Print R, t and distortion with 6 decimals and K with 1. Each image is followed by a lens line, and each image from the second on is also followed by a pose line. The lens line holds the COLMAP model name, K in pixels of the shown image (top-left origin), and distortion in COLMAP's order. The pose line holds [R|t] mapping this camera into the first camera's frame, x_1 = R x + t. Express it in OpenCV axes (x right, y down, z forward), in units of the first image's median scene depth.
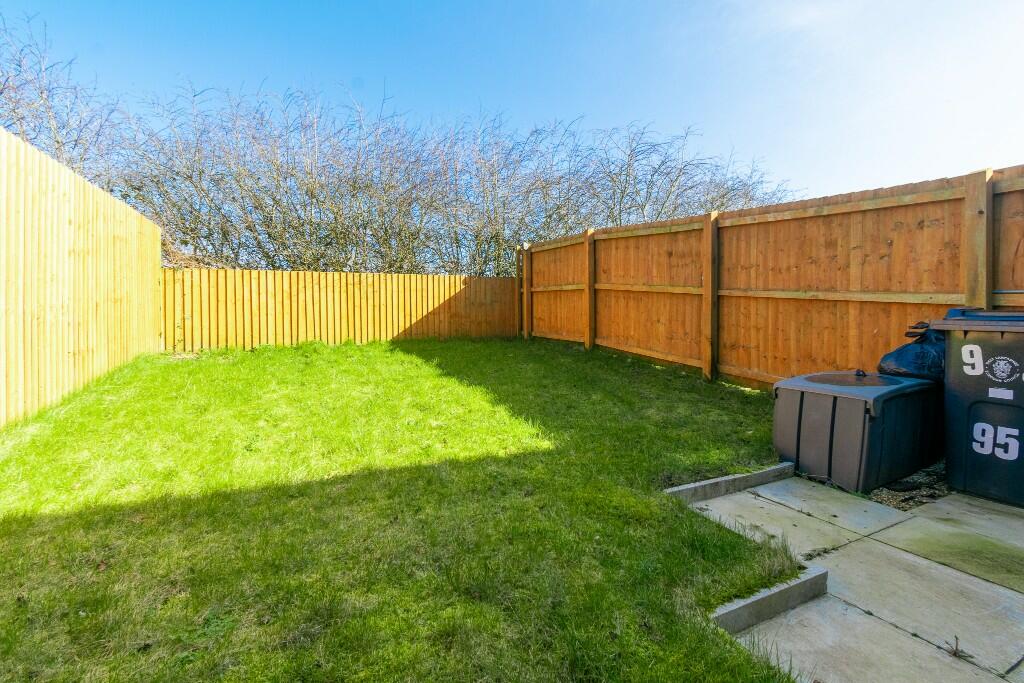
lens RADIAL K [[452.8, 0, 513.8], [0, 452.8, 335.6], [0, 0, 1]] dist [0.013155, -0.001896]
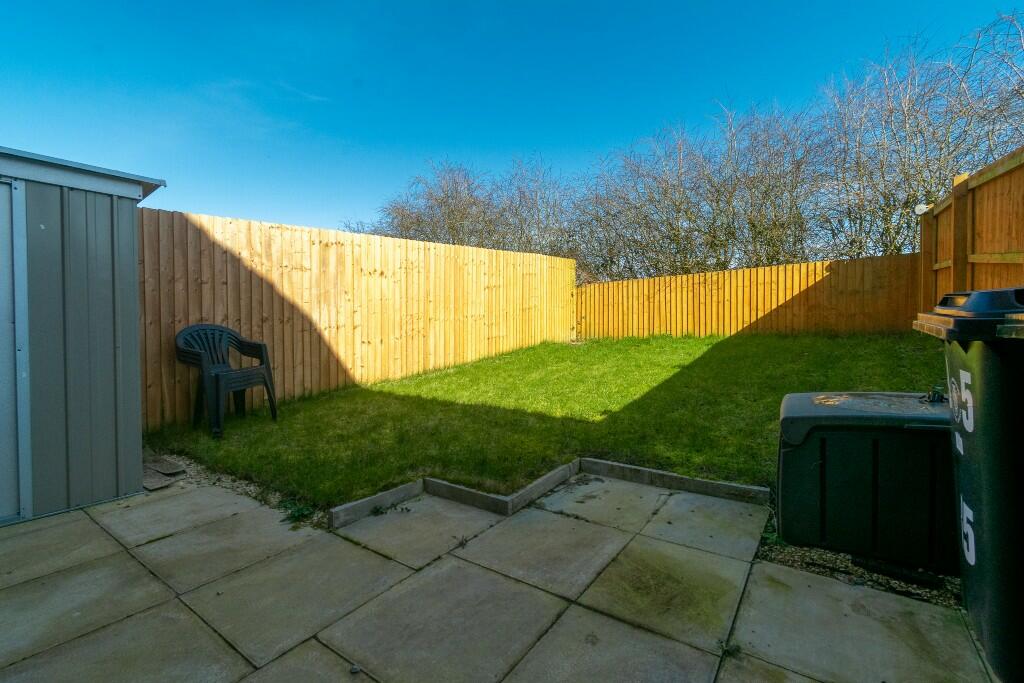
lens RADIAL K [[452.8, 0, 515.7], [0, 452.8, 337.7], [0, 0, 1]] dist [0.013155, -0.001896]
pose [[0.459845, 0.021775, -0.887732, 0.444641], [-0.005113, 0.999748, 0.021874, -0.002891], [0.887985, -0.005519, 0.459840, 0.090311]]
